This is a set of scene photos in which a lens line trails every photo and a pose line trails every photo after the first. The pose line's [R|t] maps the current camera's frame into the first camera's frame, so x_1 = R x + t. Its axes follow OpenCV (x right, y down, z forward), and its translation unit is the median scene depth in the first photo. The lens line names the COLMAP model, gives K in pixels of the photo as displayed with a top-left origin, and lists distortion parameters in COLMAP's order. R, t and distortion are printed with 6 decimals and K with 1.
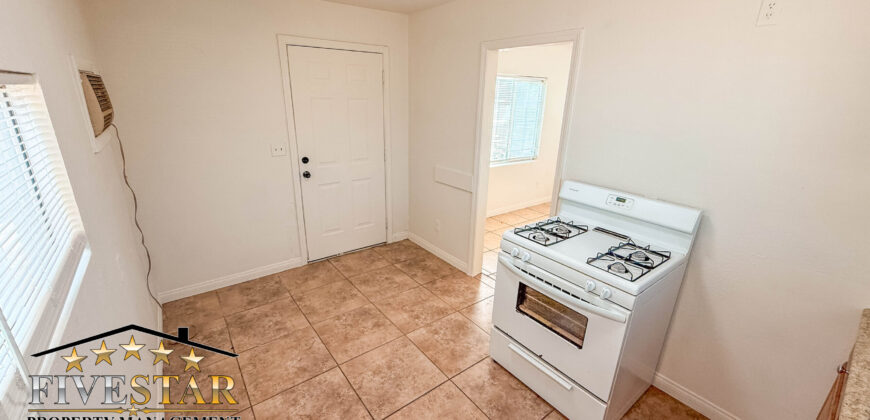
lens RADIAL K [[345.9, 0, 433.0], [0, 345.9, 210.3], [0, 0, 1]] dist [-0.002766, 0.000109]
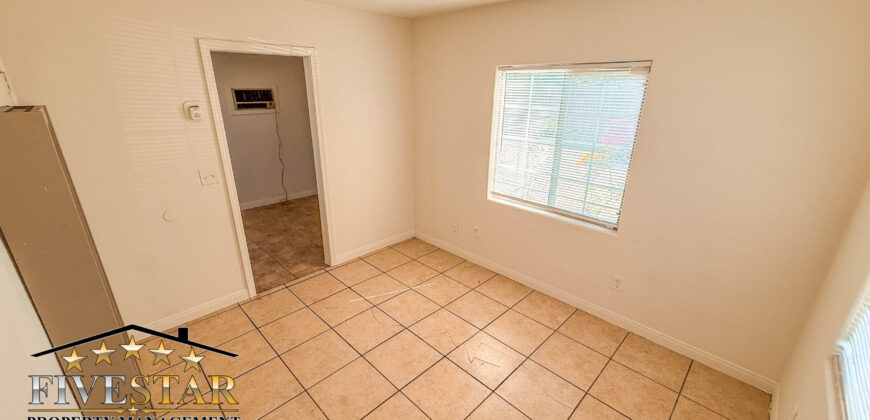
lens RADIAL K [[345.9, 0, 433.6], [0, 345.9, 208.8], [0, 0, 1]] dist [-0.002766, 0.000109]
pose [[0.136856, 0.307002, -0.941817, 1.754518], [-0.314330, 0.915087, 0.252613, -0.537542], [0.939397, 0.261469, 0.221735, 1.596841]]
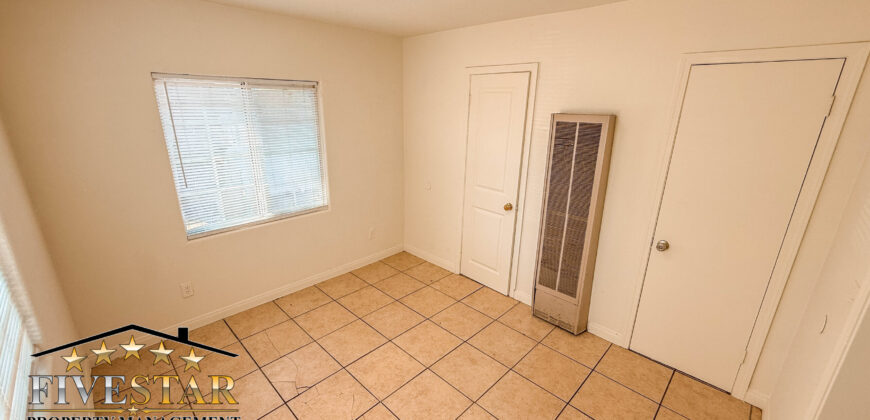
lens RADIAL K [[345.9, 0, 432.9], [0, 345.9, 210.9], [0, 0, 1]] dist [-0.002766, 0.000109]
pose [[-0.149489, -0.317618, 0.936361, 0.107392], [0.295369, 0.889416, 0.348849, -0.617785], [-0.943615, 0.328721, -0.039144, 1.719007]]
